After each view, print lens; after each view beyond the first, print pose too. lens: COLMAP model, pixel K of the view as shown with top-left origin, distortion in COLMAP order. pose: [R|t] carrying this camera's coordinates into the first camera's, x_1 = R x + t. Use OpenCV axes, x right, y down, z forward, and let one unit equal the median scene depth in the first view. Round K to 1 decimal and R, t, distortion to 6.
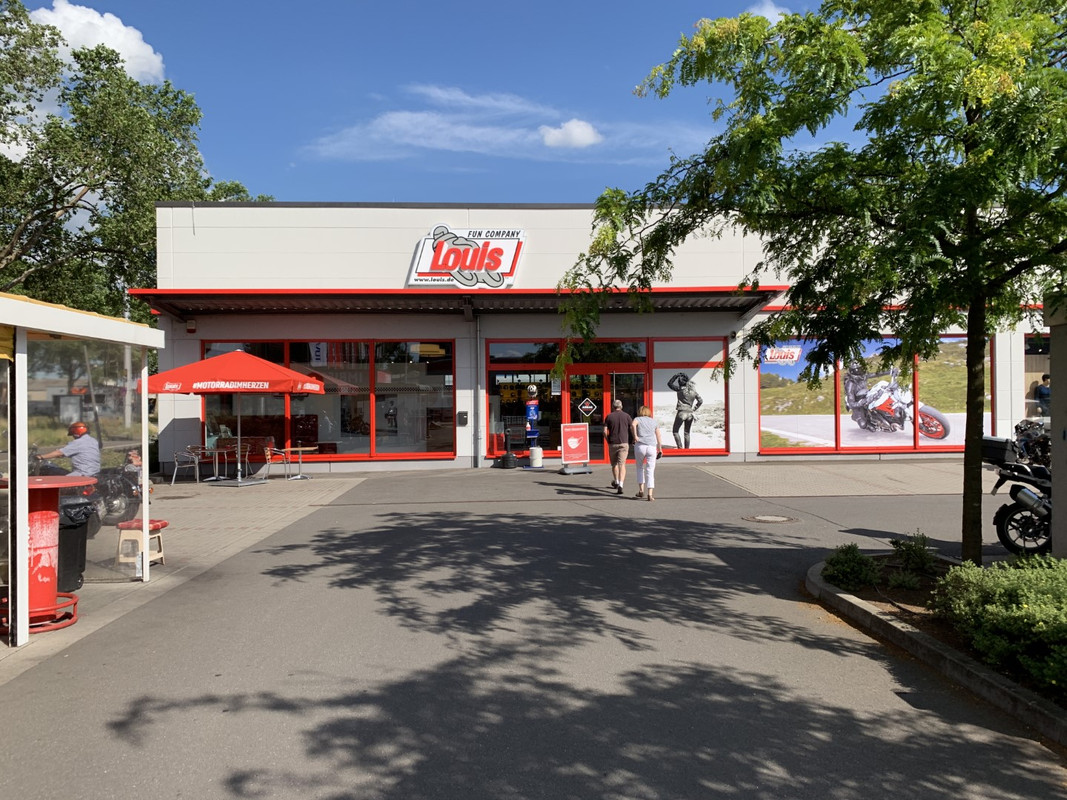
lens RADIAL K [[828.6, 0, 533.5], [0, 828.6, 400.0], [0, 0, 1]] dist [0.012151, -0.010297]
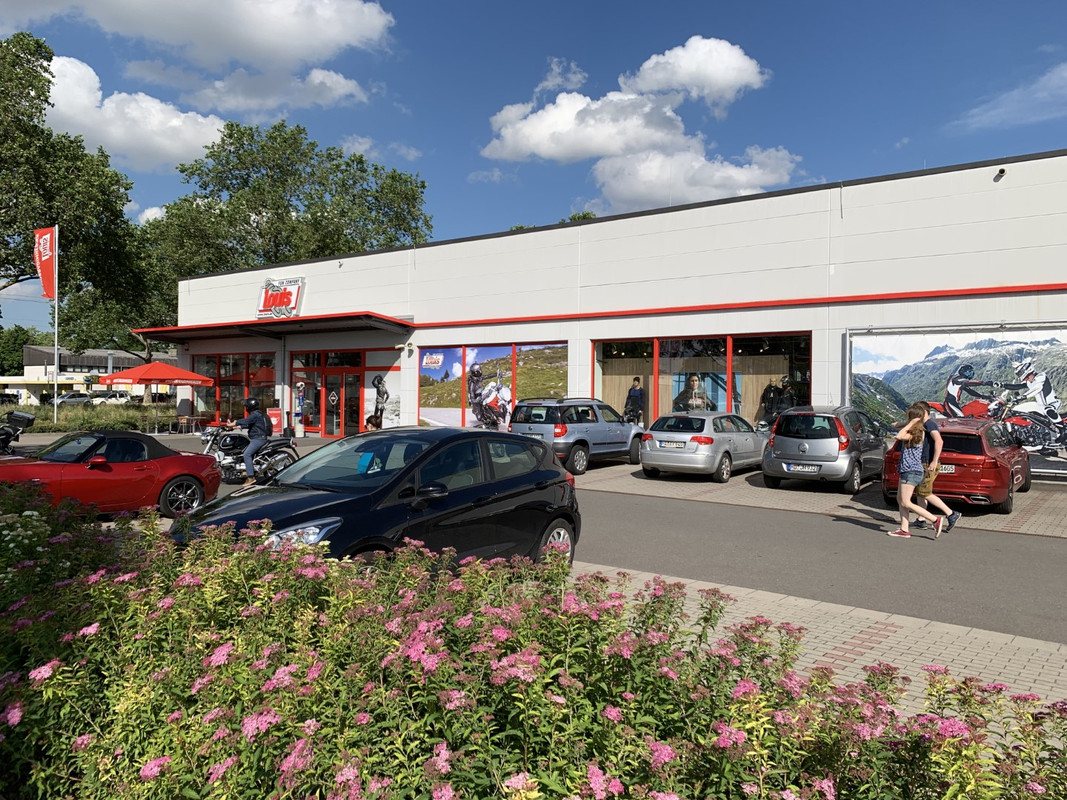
lens RADIAL K [[828.6, 0, 533.5], [0, 828.6, 400.0], [0, 0, 1]] dist [0.012151, -0.010297]
pose [[0.776298, 0.023464, -0.629929, 1.231079], [-0.020198, 0.999720, 0.012348, -0.012756], [0.630043, 0.003138, 0.776554, 0.105133]]
